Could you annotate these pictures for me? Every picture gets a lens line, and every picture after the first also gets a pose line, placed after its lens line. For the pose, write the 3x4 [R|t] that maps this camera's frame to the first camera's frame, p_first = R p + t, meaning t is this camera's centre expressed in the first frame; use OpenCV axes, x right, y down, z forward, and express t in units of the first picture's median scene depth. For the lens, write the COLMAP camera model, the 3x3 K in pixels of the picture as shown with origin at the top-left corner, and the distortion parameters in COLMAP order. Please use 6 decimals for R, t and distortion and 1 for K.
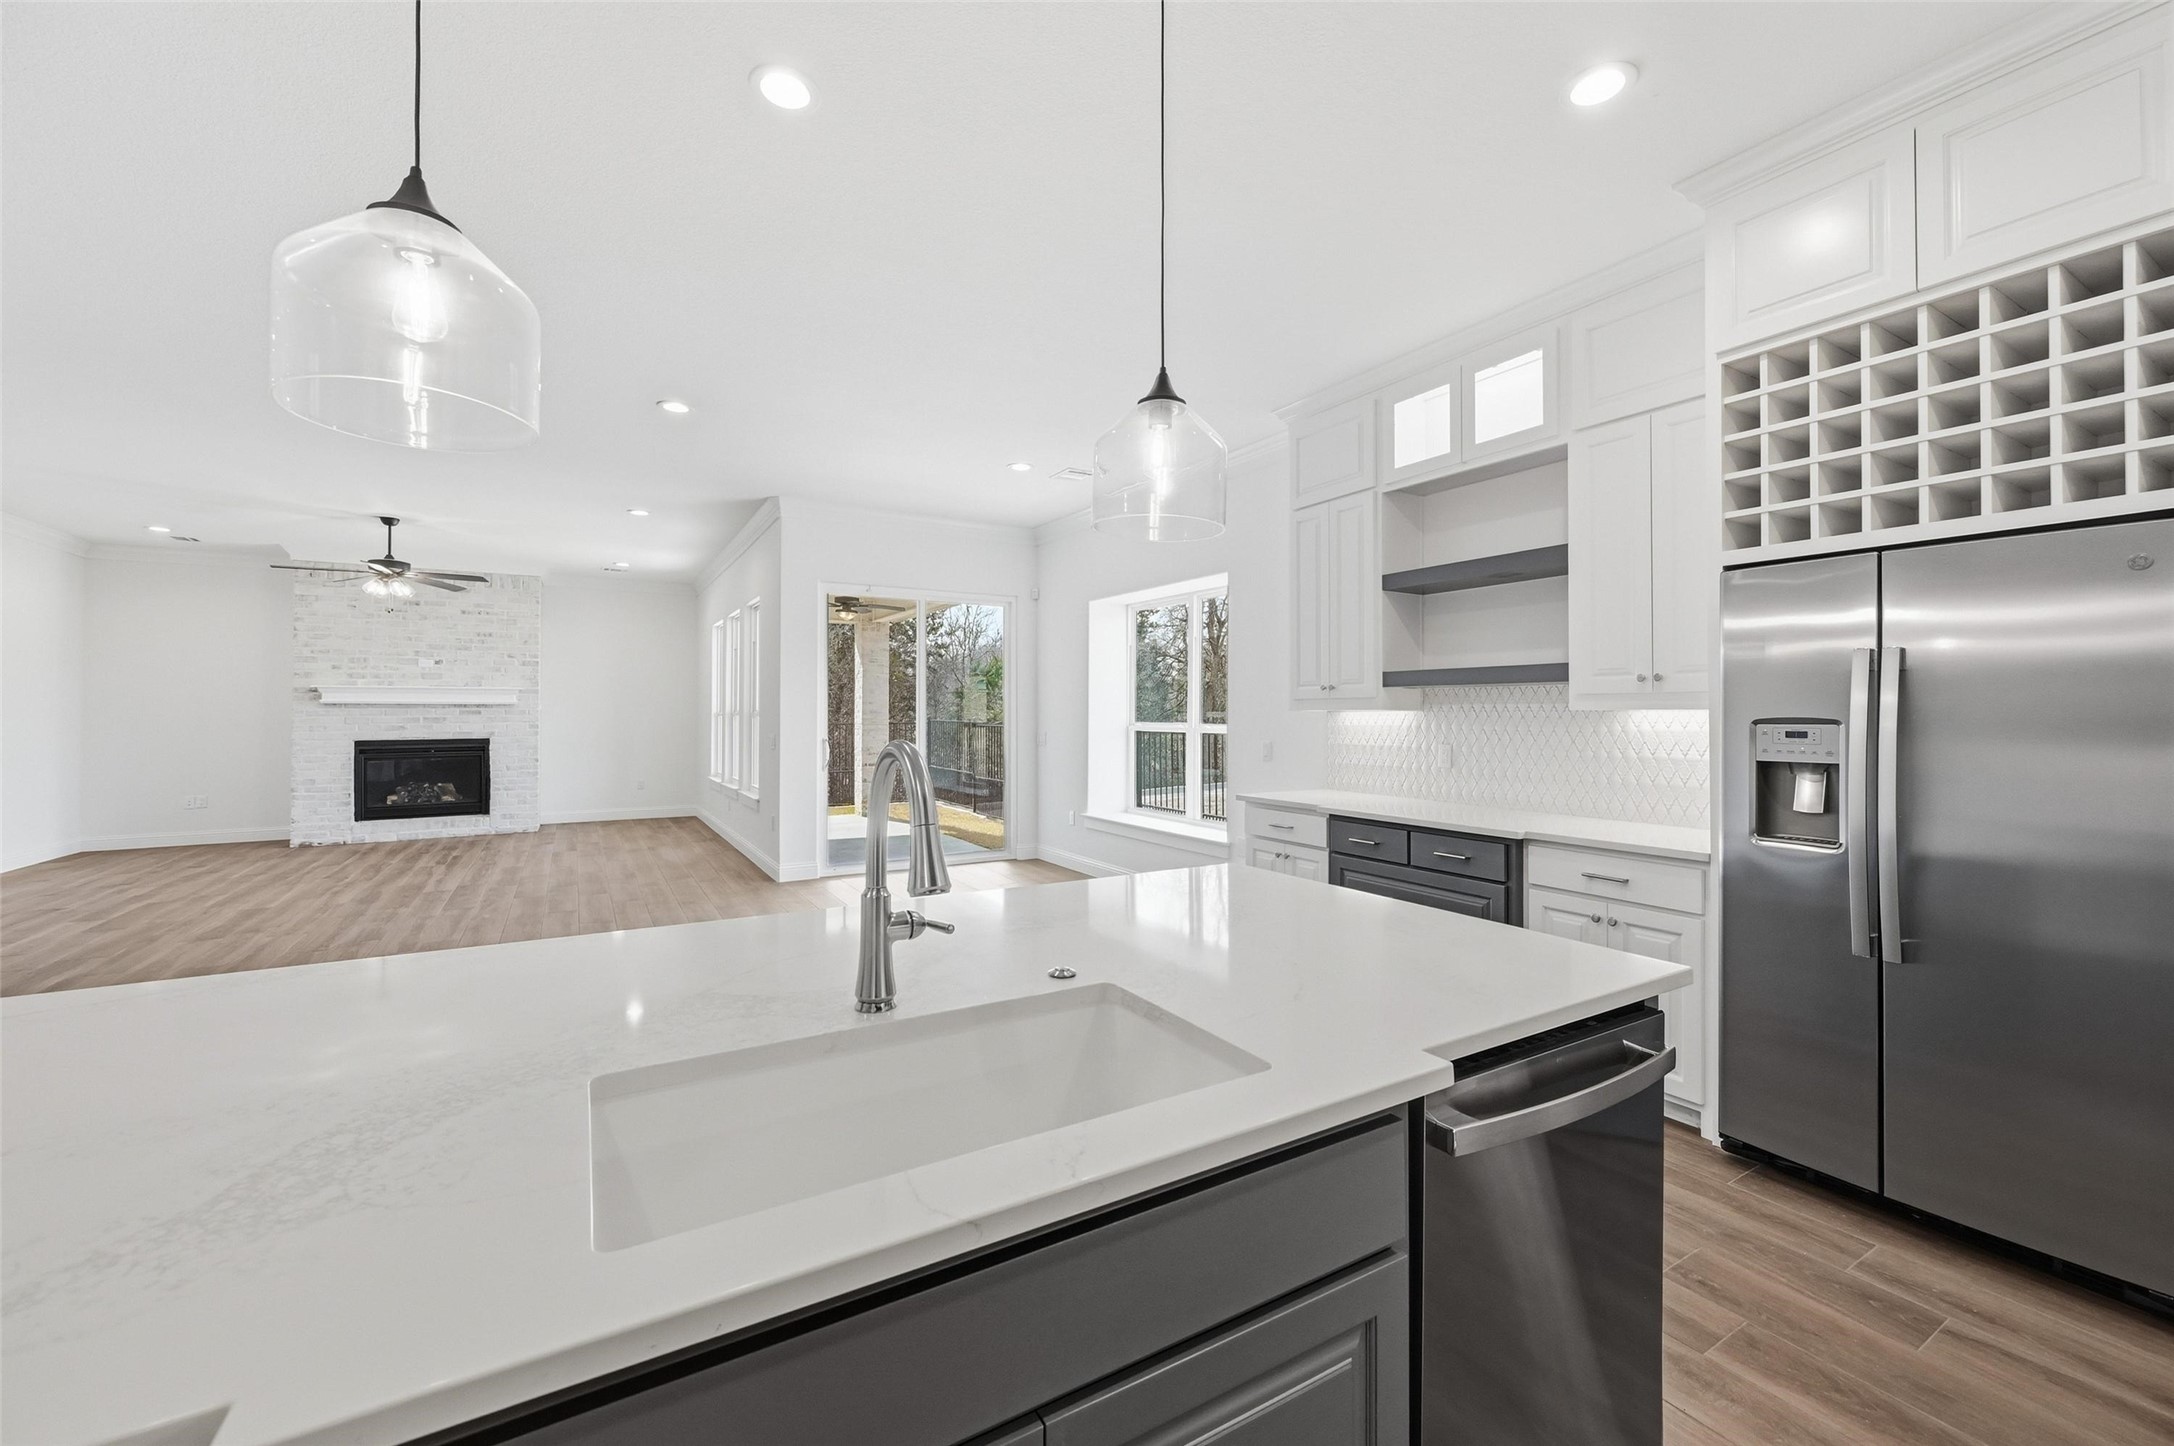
lens RADIAL K [[875.7, 0, 1089.4], [0, 875.7, 699.1], [0, 0, 1]] dist [-0.001083, -0.000035]
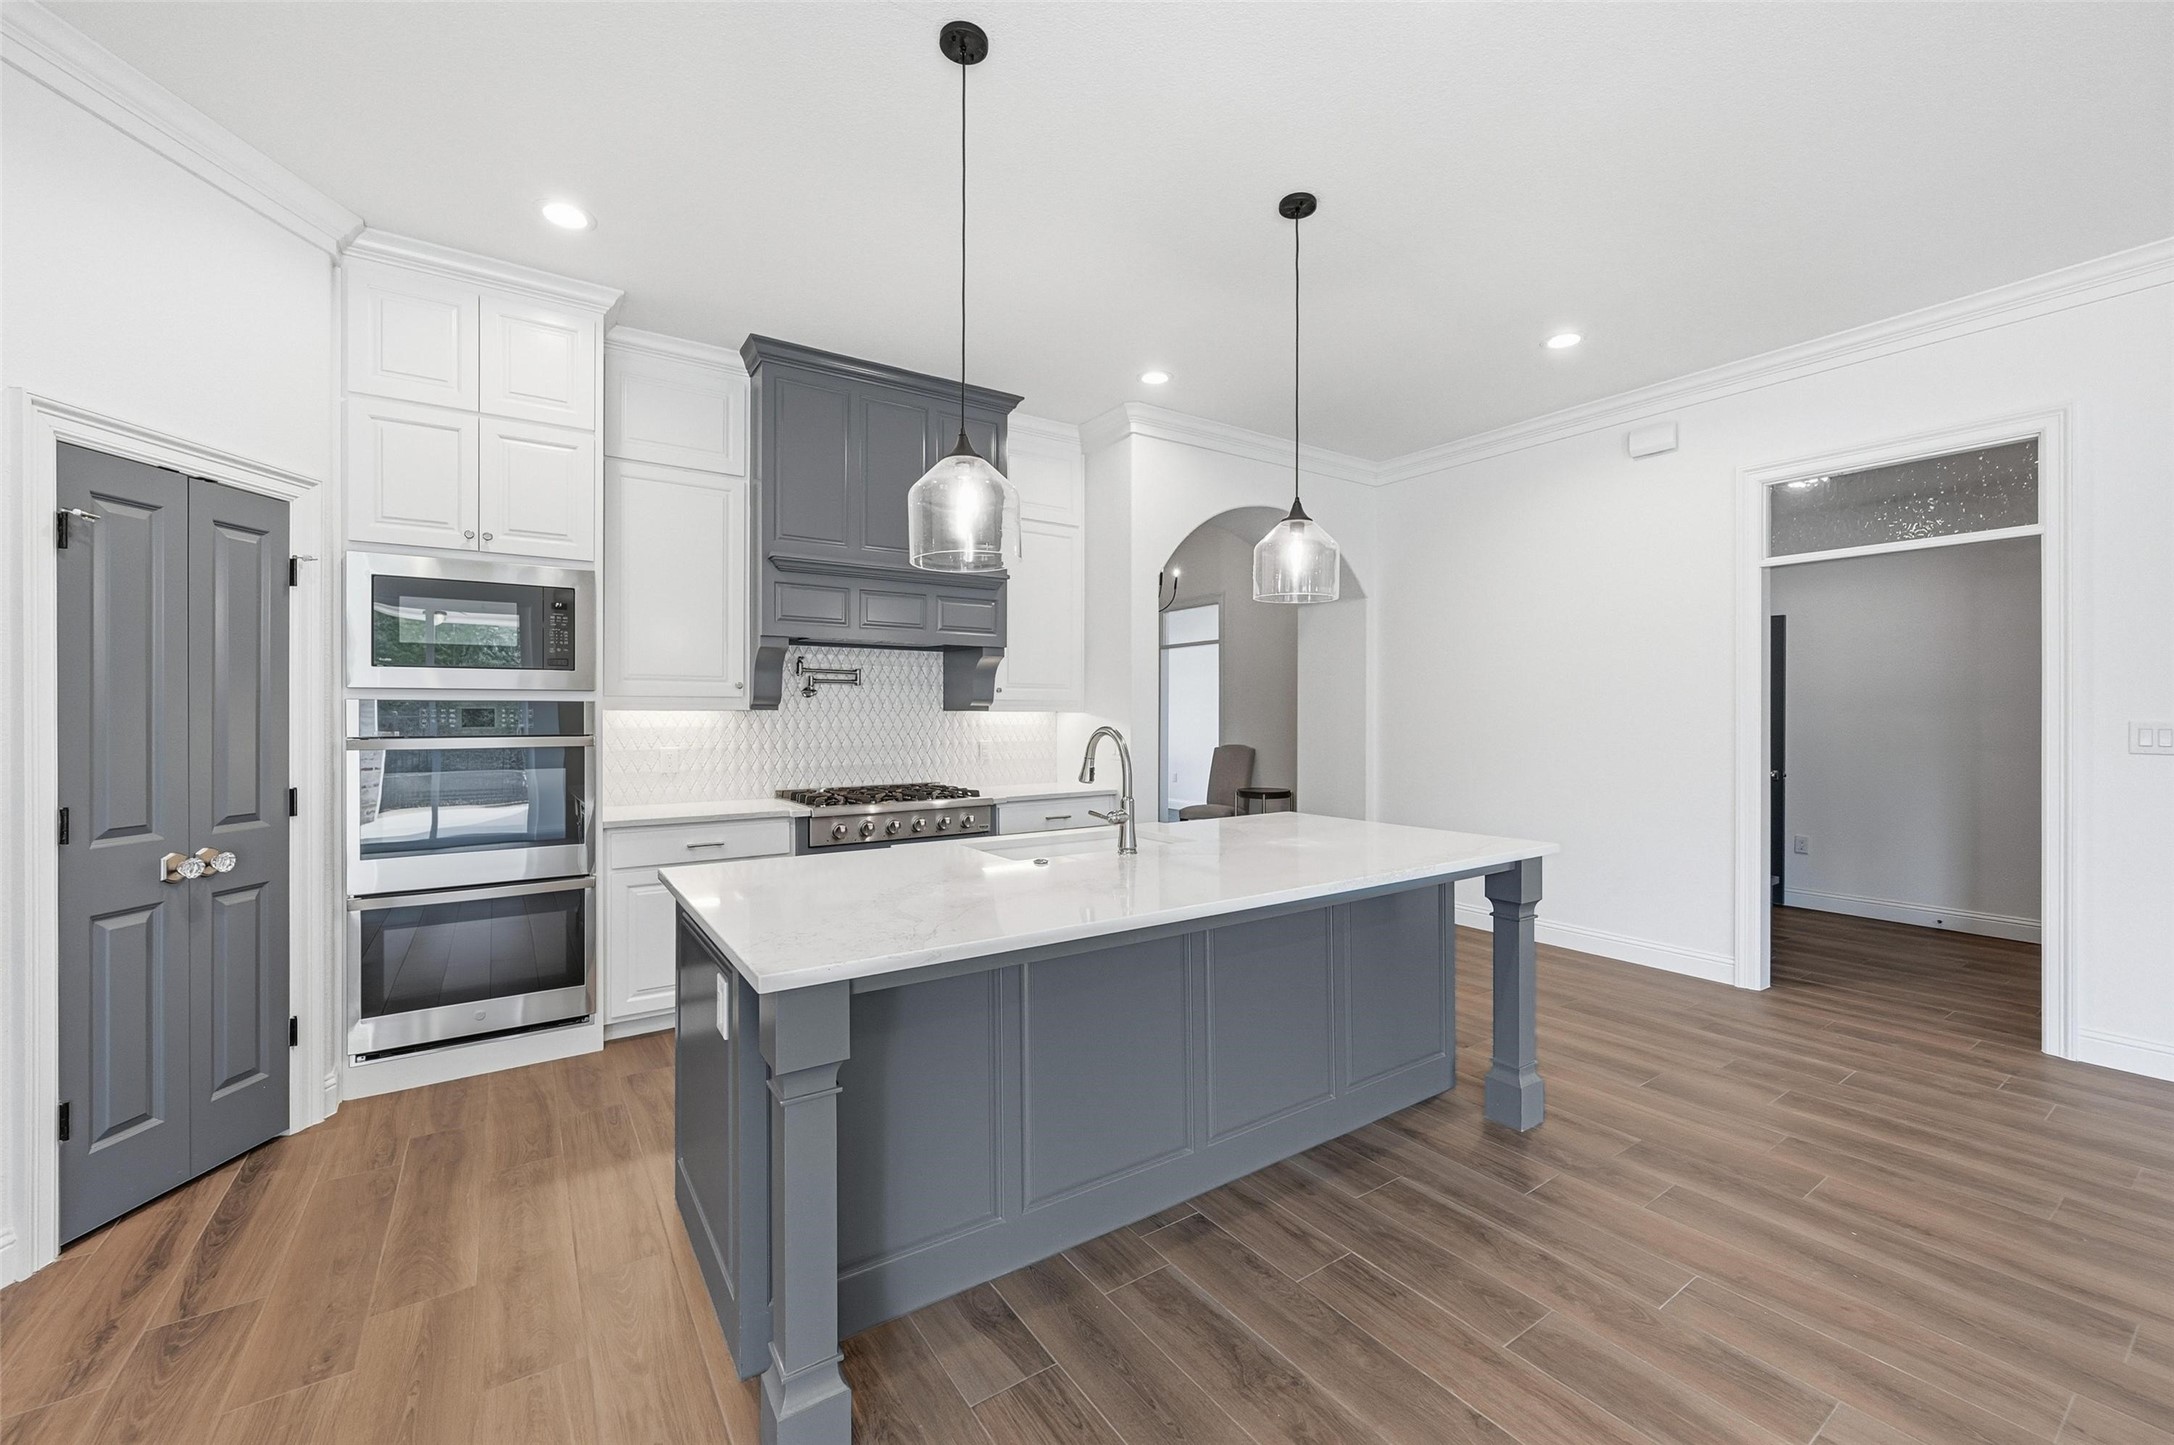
lens RADIAL K [[858.3, 0, 1102.5], [0, 858.3, 716.0], [0, 0, 1]] dist [-0.000710, -0.000015]
pose [[-0.997601, 0.001933, -0.069193, -0.009098], [0.002560, 0.999957, -0.008967, 0.011448], [0.069172, -0.009123, -0.997563, 0.777369]]
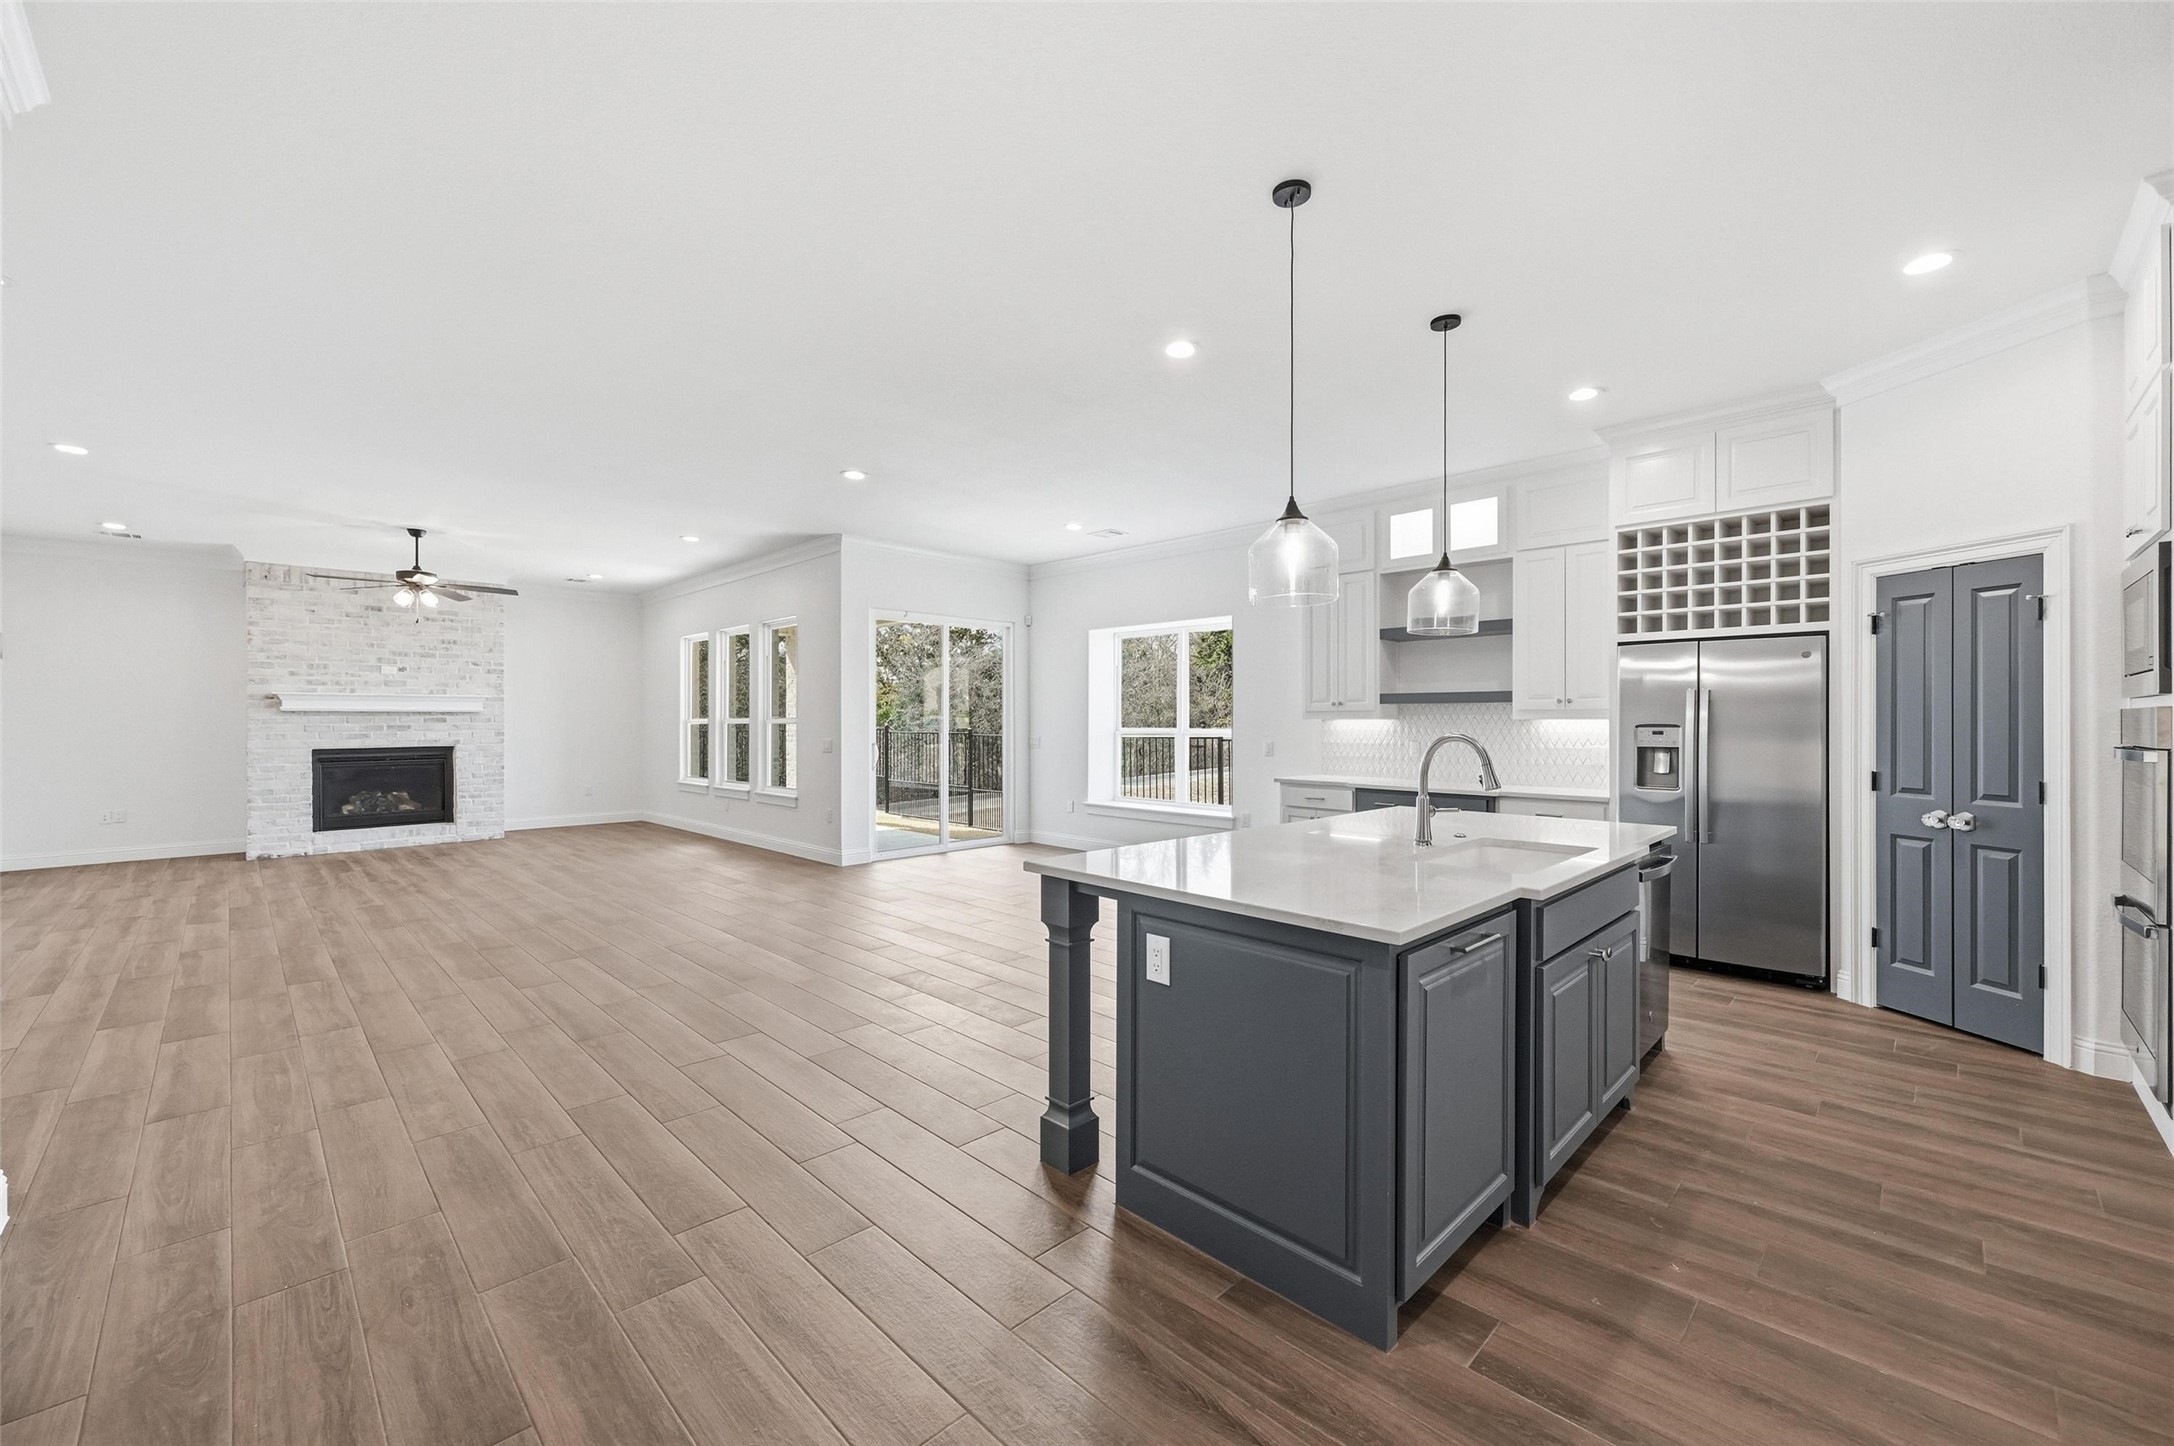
lens RADIAL K [[858.3, 0, 1102.5], [0, 858.3, 716.5], [0, 0, 1]] dist [-0.000710, -0.000015]
pose [[0.967876, 0.001013, 0.251426, -0.419544], [-0.004012, 0.999927, 0.011414, -0.005845], [-0.251396, -0.012056, 0.967809, -0.258848]]
